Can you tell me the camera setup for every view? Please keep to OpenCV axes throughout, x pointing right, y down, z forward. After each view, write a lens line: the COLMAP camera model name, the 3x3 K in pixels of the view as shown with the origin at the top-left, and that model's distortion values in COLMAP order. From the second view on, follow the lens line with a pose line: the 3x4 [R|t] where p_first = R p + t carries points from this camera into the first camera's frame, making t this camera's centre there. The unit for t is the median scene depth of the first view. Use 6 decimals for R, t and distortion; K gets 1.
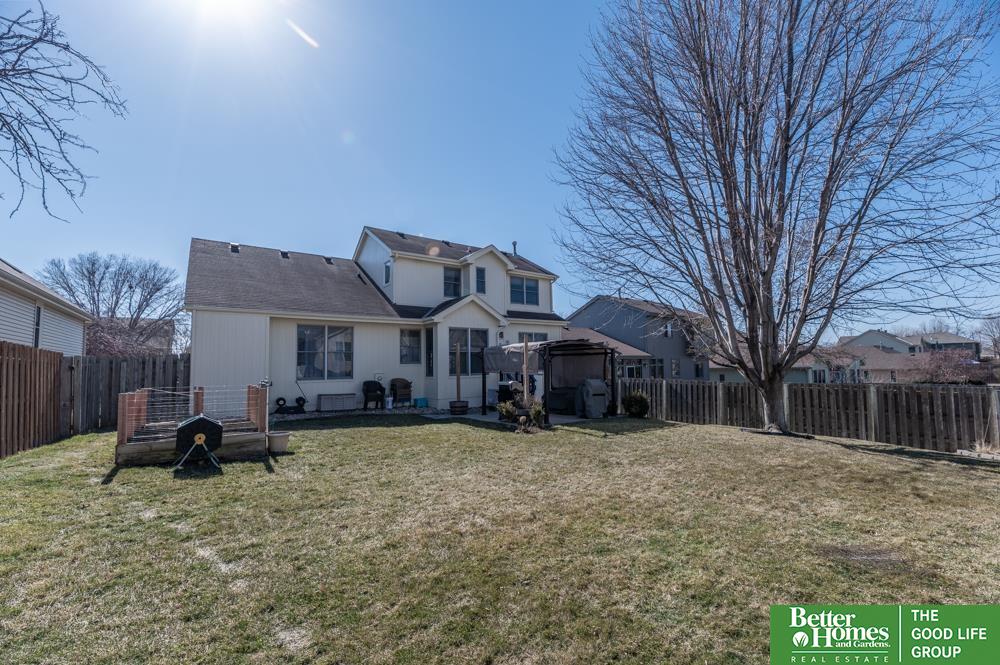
lens RADIAL K [[412.6, 0, 500.0], [0, 412.6, 332.5], [0, 0, 1]] dist [-0.001831, -0.000080]
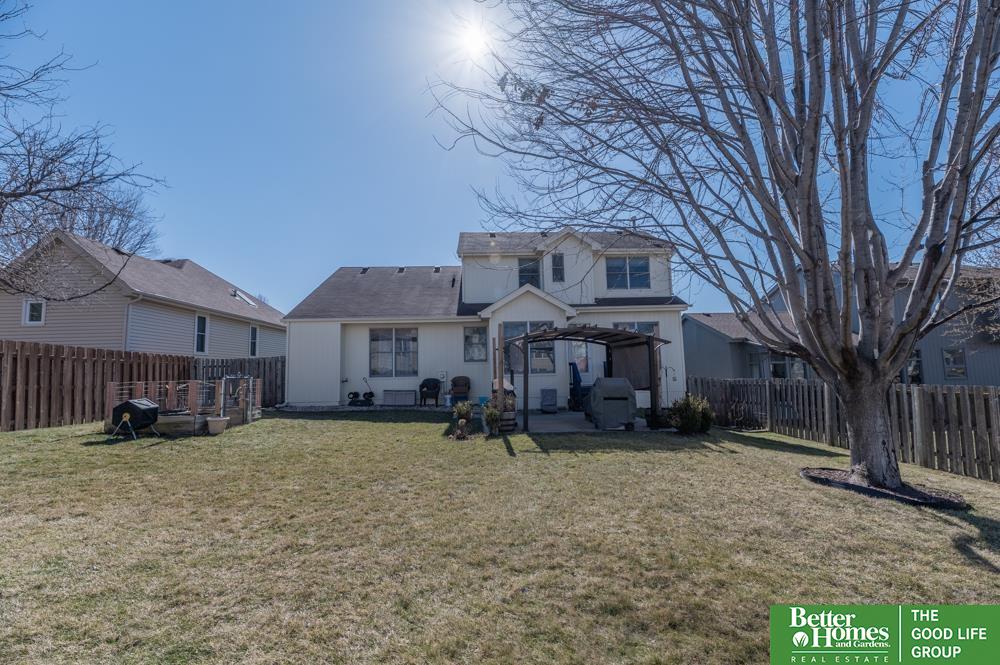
lens RADIAL K [[412.6, 0, 500.0], [0, 412.6, 332.5], [0, 0, 1]] dist [-0.001831, -0.000080]
pose [[0.827784, -0.055995, -0.558246, 0.393517], [0.053720, 0.998346, -0.020482, 0.029438], [0.558469, -0.013034, 0.829423, 0.218001]]
